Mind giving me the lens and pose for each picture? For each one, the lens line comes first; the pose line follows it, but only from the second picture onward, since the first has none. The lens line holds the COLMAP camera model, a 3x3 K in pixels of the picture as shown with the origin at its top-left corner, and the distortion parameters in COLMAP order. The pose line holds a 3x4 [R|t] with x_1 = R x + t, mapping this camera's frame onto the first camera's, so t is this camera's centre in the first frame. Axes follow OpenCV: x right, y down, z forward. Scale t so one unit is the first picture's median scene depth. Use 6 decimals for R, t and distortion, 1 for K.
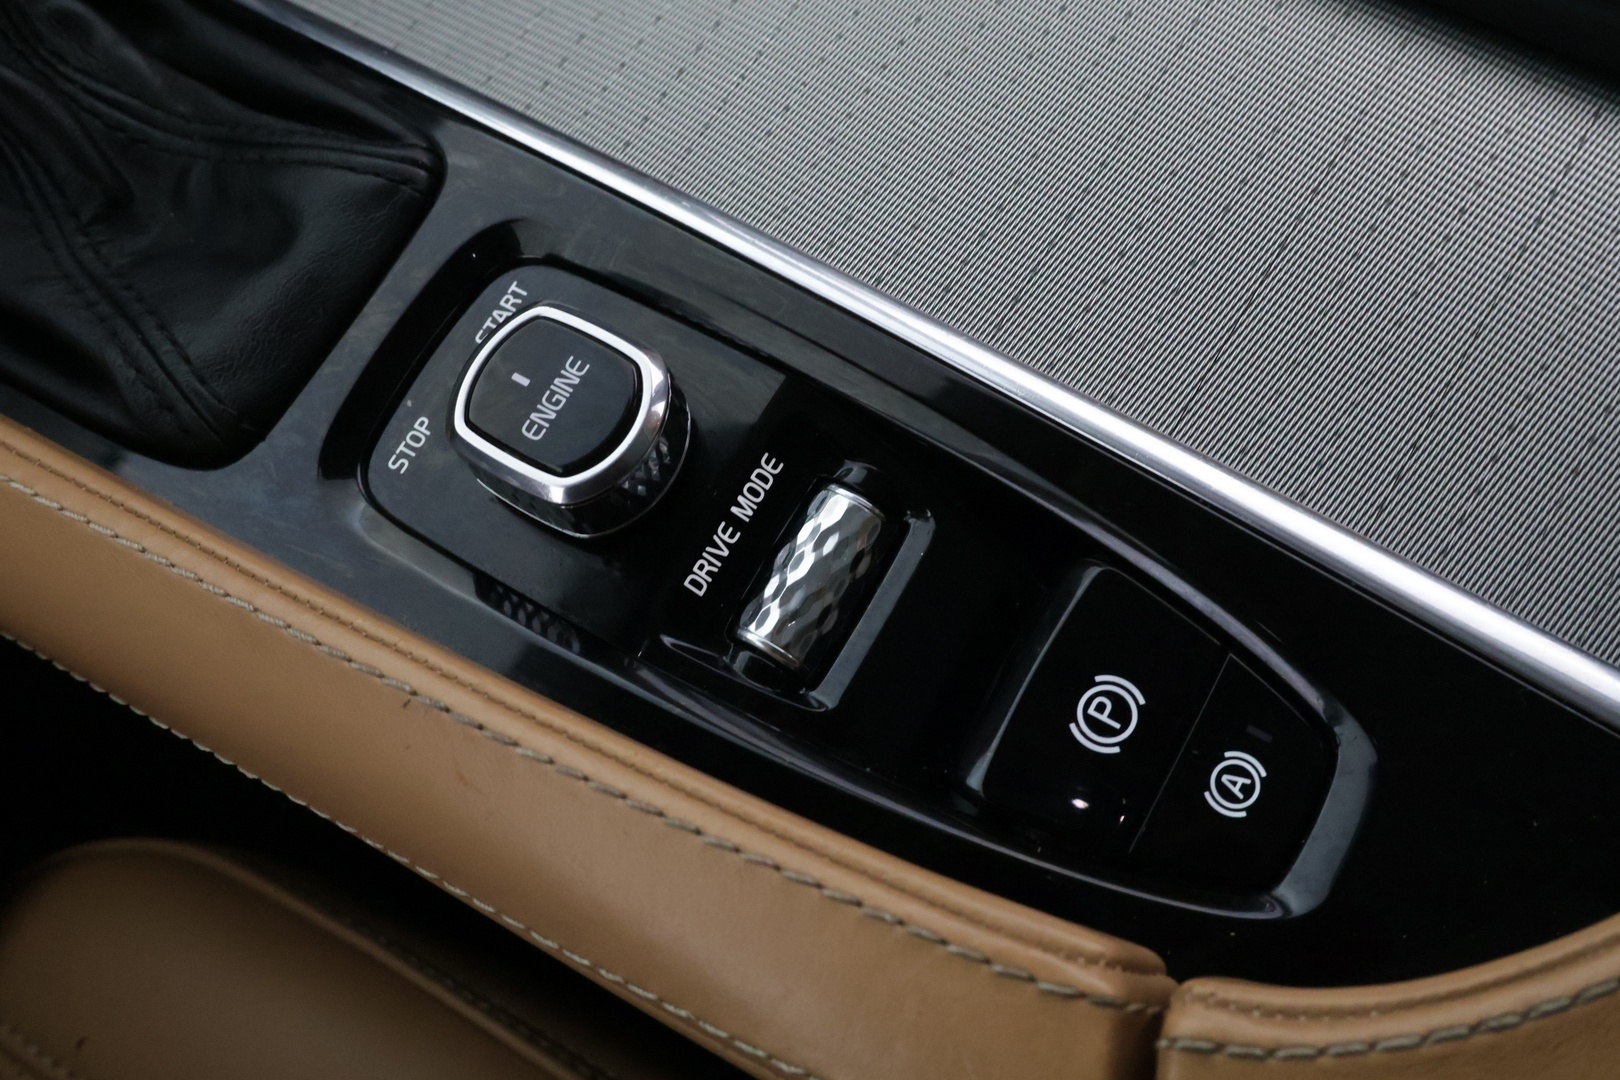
lens RADIAL K [[1347.9, 0, 809.2], [0, 1347.9, 537.7], [0, 0, 1]] dist [-0.029882, 0.022873]
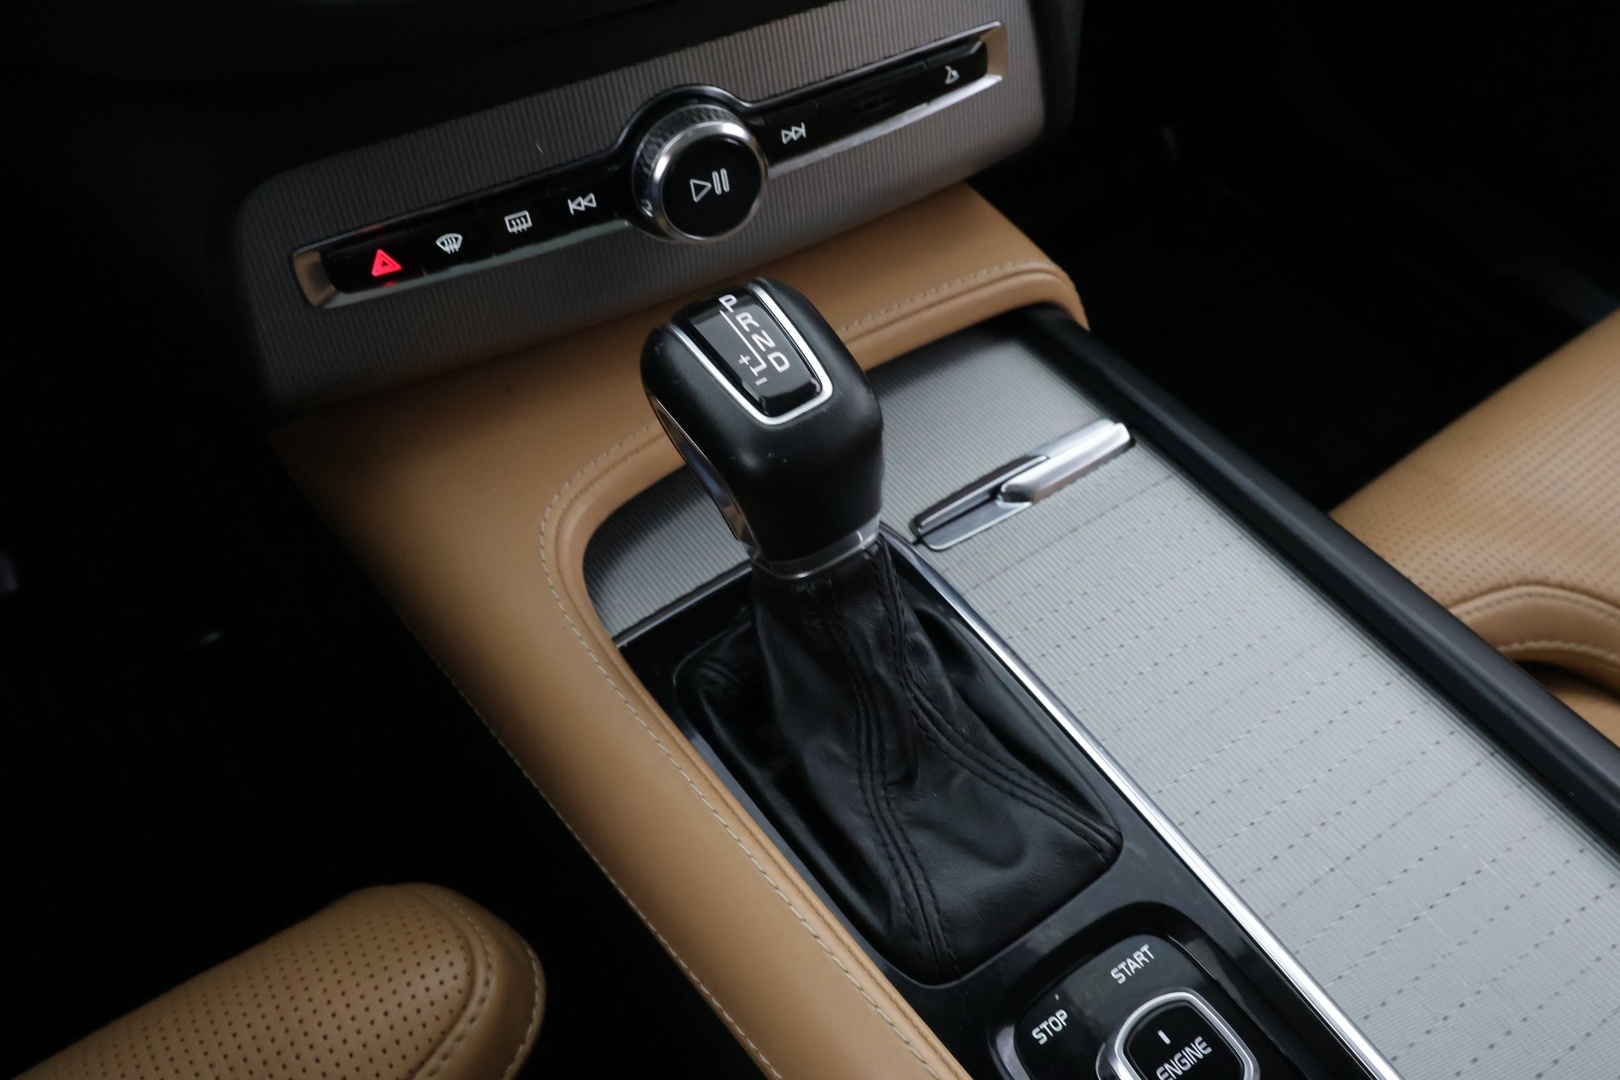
lens RADIAL K [[1364.7, 0, 814.4], [0, 1364.7, 536.0], [0, 0, 1]] dist [-0.035317, 0.041492]
pose [[0.901618, 0.364072, -0.233530, -0.366173], [-0.418730, 0.870002, -0.260312, -0.038878], [0.108400, 0.332488, 0.936857, -0.600727]]
